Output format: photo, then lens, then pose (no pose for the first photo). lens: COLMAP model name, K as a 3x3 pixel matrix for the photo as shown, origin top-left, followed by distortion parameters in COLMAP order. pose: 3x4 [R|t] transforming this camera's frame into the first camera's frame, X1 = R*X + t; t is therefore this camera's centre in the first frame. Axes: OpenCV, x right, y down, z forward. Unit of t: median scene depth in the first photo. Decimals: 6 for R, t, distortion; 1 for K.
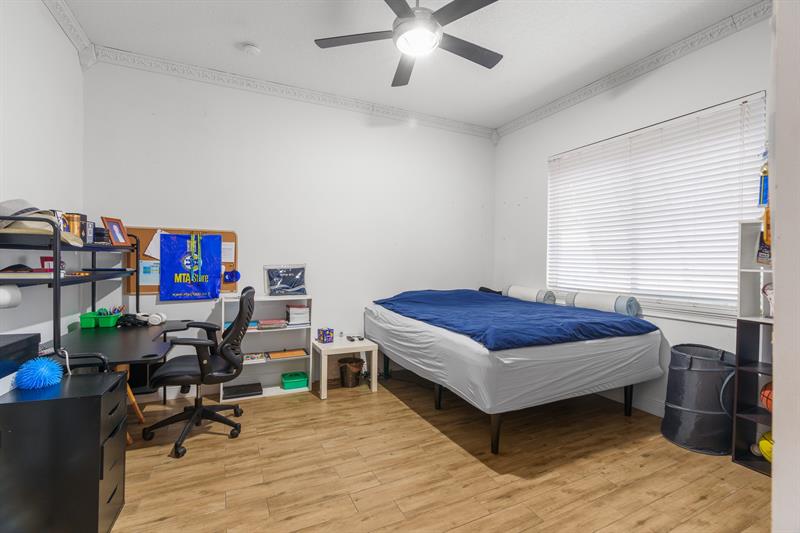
lens RADIAL K [[365.3, 0, 400.0], [0, 365.3, 266.5], [0, 0, 1]] dist [-0.001596, 0.000231]
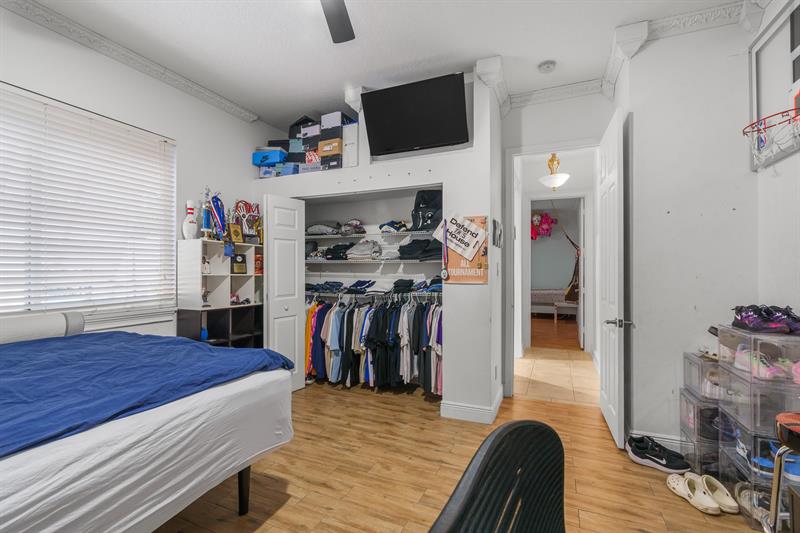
lens RADIAL K [[365.3, 0, 400.0], [0, 365.3, 266.5], [0, 0, 1]] dist [-0.001596, 0.000231]
pose [[-0.654871, -0.004520, 0.755727, -0.637459], [-0.003283, 0.999990, 0.003136, -0.027866], [-0.755734, -0.000428, -0.654879, 1.449624]]
